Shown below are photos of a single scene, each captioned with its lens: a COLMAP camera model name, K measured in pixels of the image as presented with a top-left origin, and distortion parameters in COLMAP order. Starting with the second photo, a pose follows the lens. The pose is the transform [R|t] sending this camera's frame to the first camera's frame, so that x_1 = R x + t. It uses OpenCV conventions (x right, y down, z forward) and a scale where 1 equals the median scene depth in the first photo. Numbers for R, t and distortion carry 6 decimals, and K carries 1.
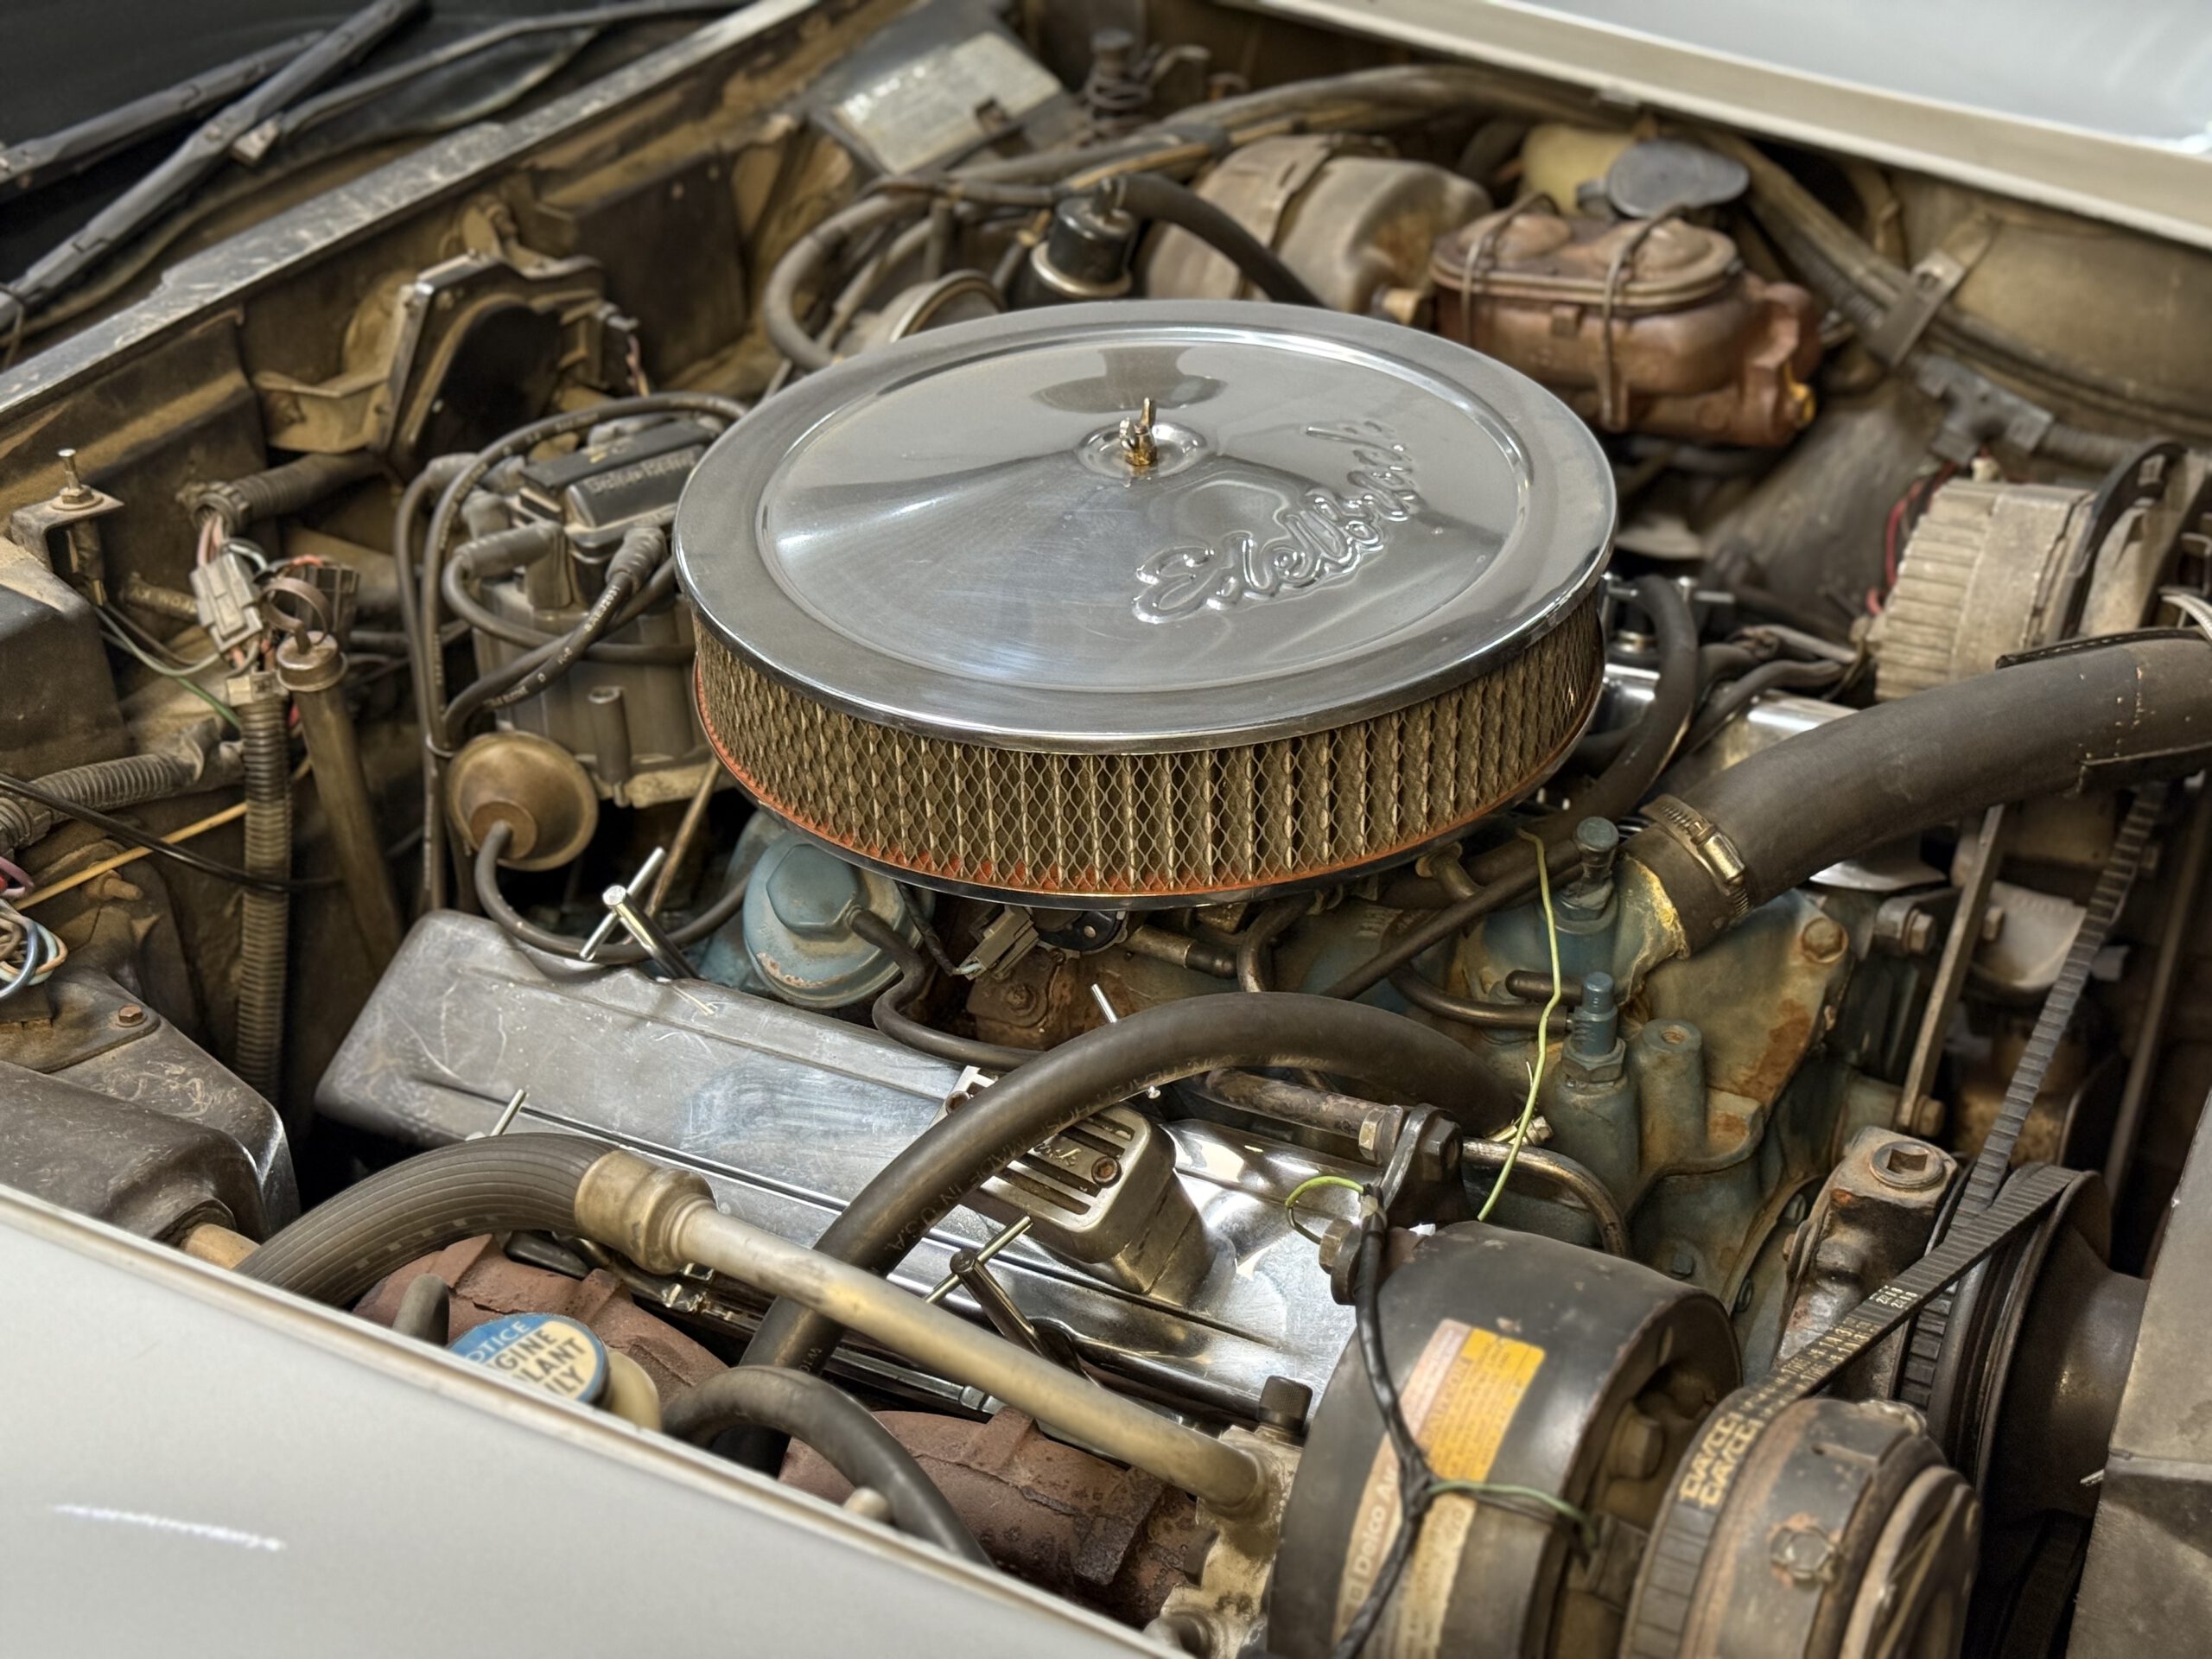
lens RADIAL K [[2926.6, 0, 1106.0], [0, 2926.6, 829.5], [0, 0, 1]] dist [0.218175, -0.565960]
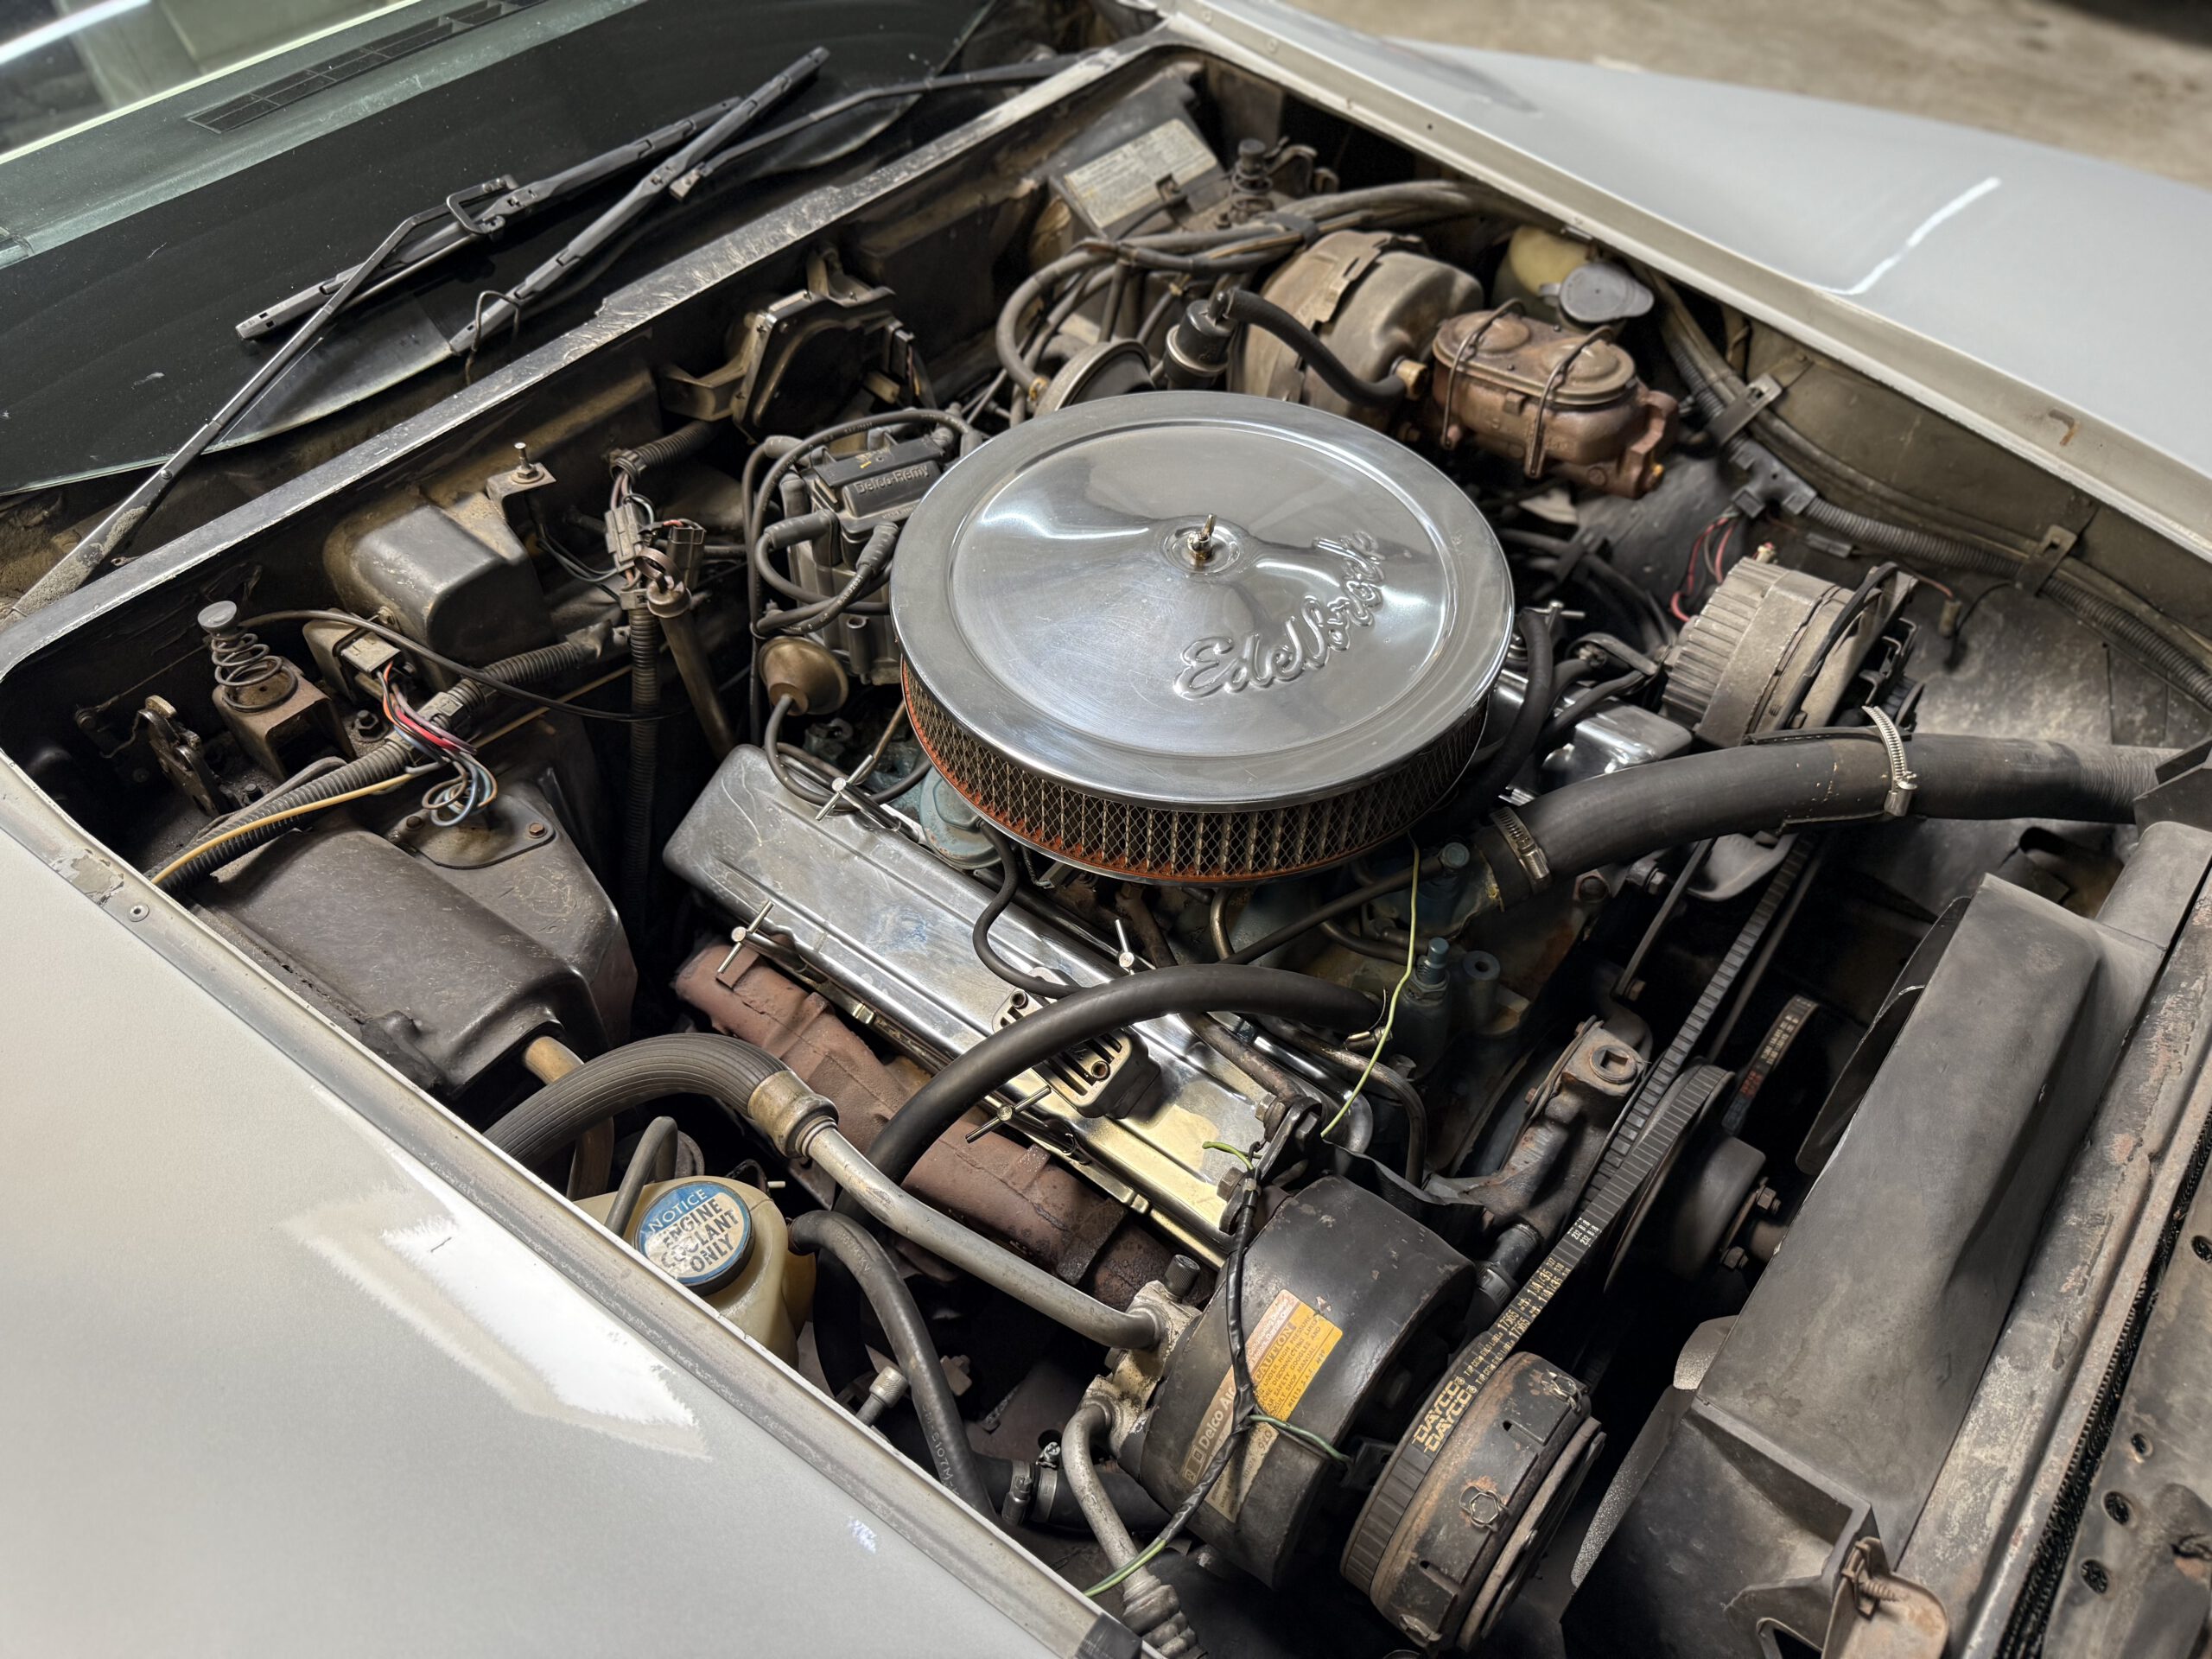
lens RADIAL K [[1513.1, 0, 1106.0], [0, 1513.1, 829.5], [0, 0, 1]] dist [0.146432, -0.328057]
pose [[0.989215, 0.138089, -0.048830, 0.017855], [-0.119950, 0.955088, 0.270960, -0.165433], [0.084054, -0.262180, 0.961351, 0.177589]]
